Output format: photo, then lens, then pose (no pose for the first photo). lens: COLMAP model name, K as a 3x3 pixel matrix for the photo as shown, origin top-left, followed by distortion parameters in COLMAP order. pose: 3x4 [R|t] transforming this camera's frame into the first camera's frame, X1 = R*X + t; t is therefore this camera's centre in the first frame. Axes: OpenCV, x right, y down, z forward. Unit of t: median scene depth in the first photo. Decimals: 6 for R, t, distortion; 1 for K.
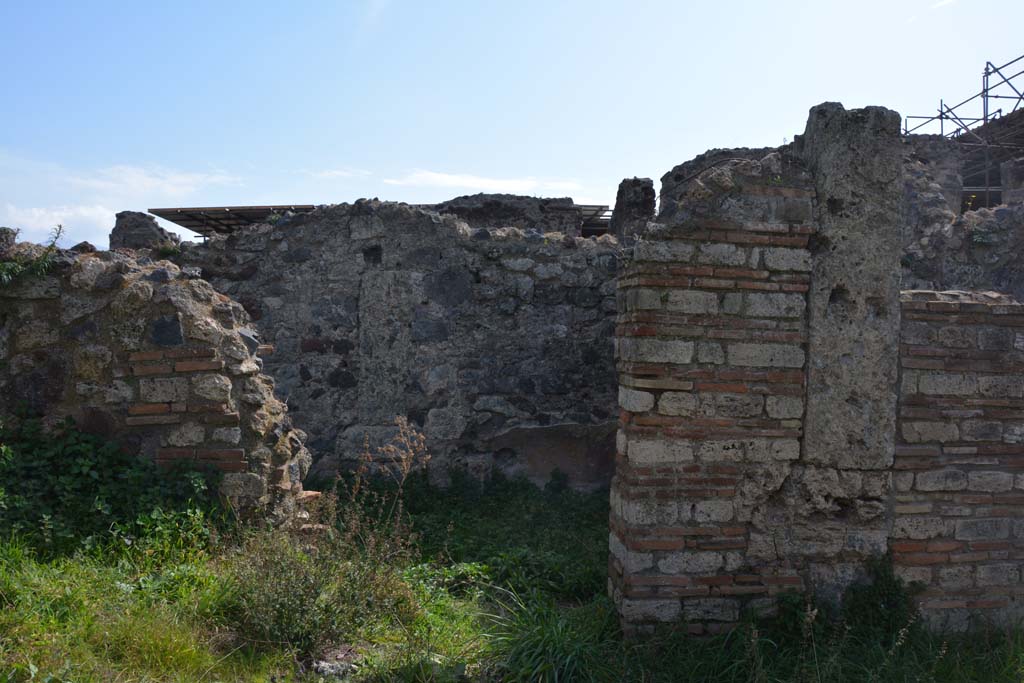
lens RADIAL K [[801.2, 0, 517.4], [0, 801.2, 341.7], [0, 0, 1]] dist [-0.156327, 0.111600]
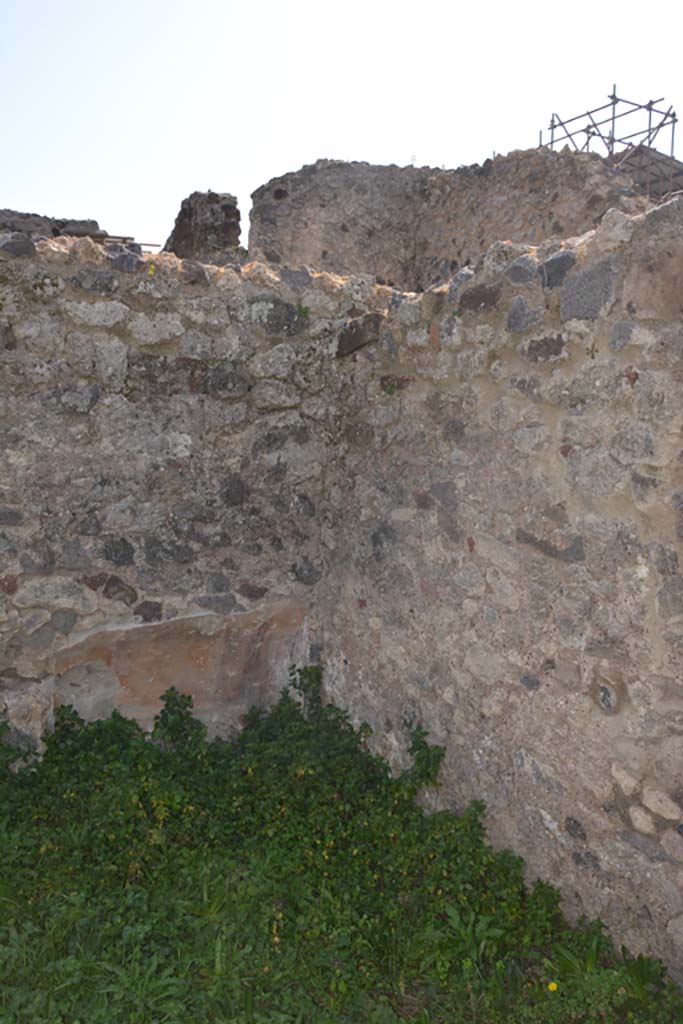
lens RADIAL K [[801.2, 0, 340.4], [0, 801.2, 510.5], [0, 0, 1]] dist [-0.156327, 0.111600]
pose [[0.915785, -0.045190, 0.399118, -0.059719], [-0.014775, 0.989189, 0.145903, -0.048566], [-0.401396, -0.139513, 0.905217, 0.482951]]
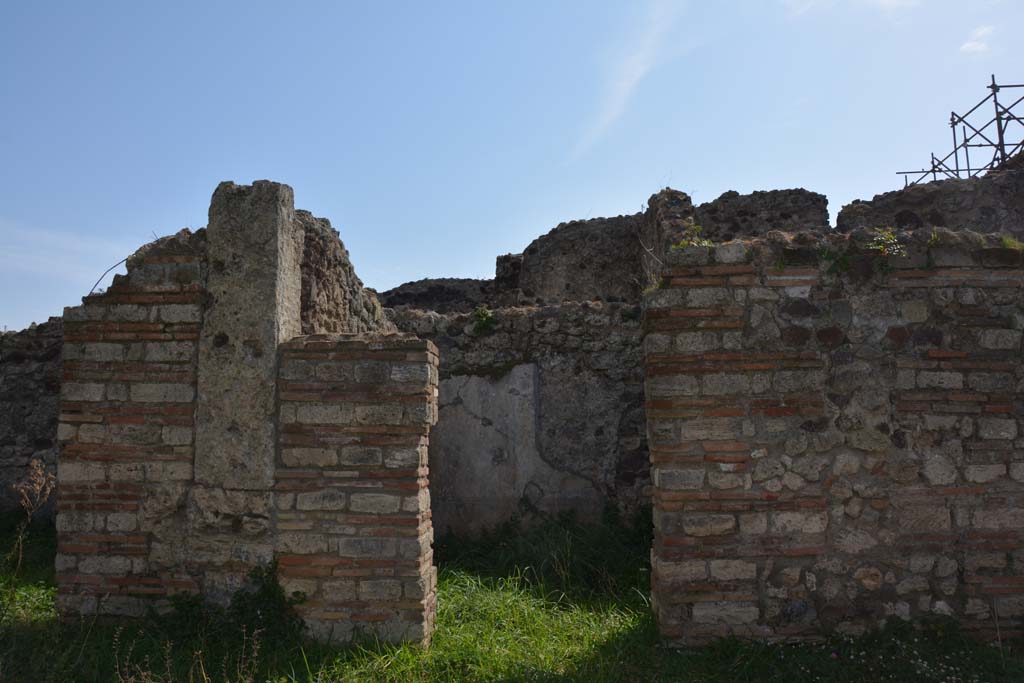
lens RADIAL K [[801.2, 0, 519.4], [0, 801.2, 342.6], [0, 0, 1]] dist [-0.156327, 0.111600]
pose [[0.988252, -0.048289, -0.145002, 0.527005], [0.032416, 0.993414, -0.109900, 0.045698], [0.149354, 0.103909, 0.983309, -0.053040]]
